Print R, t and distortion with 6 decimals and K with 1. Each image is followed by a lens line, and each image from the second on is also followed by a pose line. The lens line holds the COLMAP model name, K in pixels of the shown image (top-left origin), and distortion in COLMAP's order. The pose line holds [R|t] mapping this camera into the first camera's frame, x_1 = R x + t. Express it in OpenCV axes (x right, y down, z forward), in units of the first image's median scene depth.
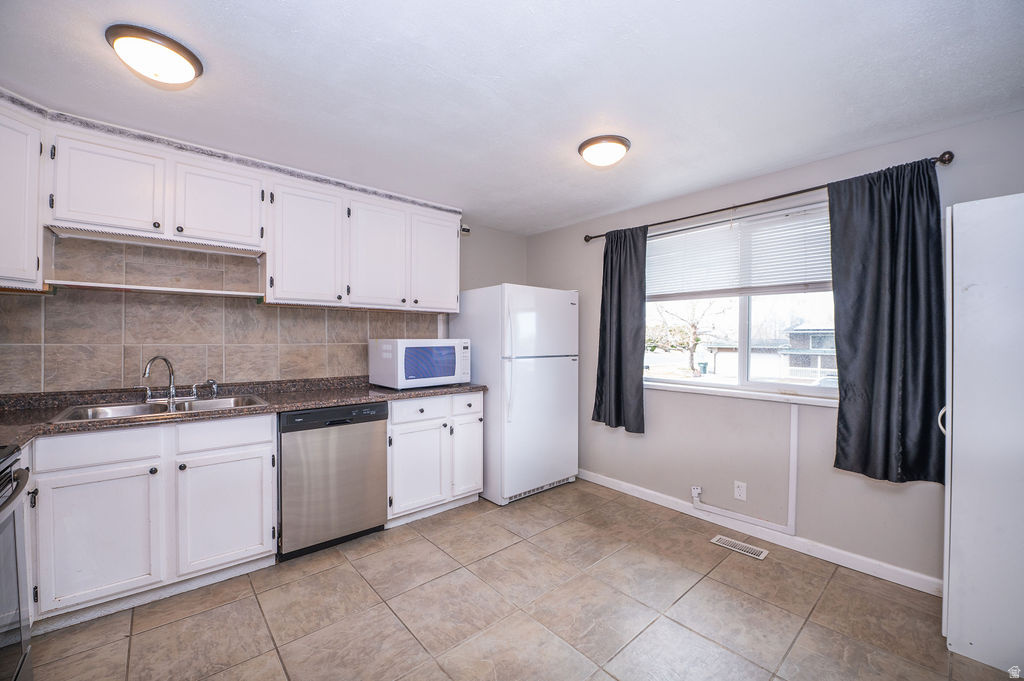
lens RADIAL K [[408.1, 0, 497.8], [0, 408.1, 337.9], [0, 0, 1]] dist [-0.019233, -0.000068]
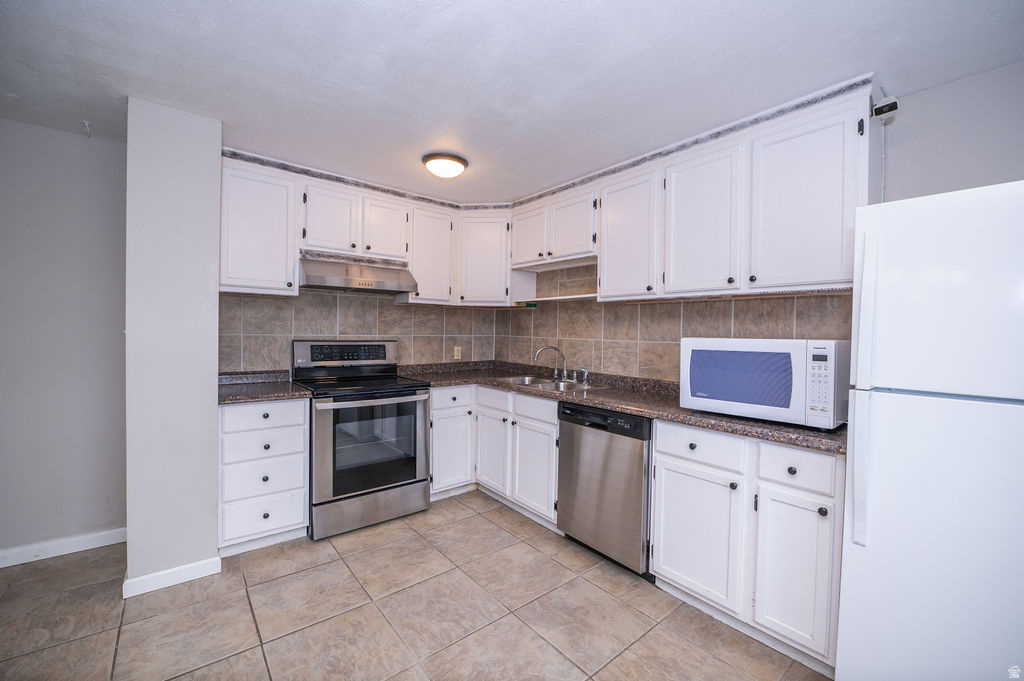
lens RADIAL K [[413.8, 0, 527.4], [0, 413.8, 336.1], [0, 0, 1]] dist [-0.020930, -0.000283]
pose [[0.001581, 0.008610, -0.999962, 0.477408], [-0.013781, 0.999868, 0.008587, -0.002259], [0.999904, 0.013766, 0.001699, 0.728267]]
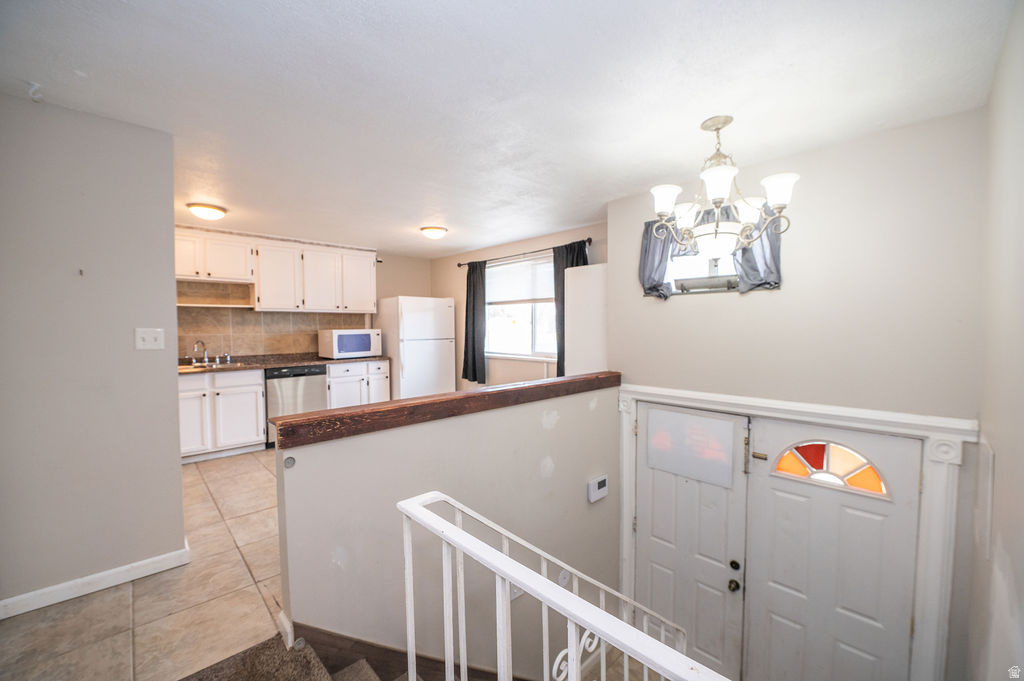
lens RADIAL K [[407.2, 0, 504.2], [0, 407.2, 338.6], [0, 0, 1]] dist [-0.020072, -0.000136]
pose [[0.998371, -0.011555, 0.055876, 0.393192], [0.009652, 0.999368, 0.034204, -0.012674], [-0.056236, -0.033609, 0.997852, -0.783932]]
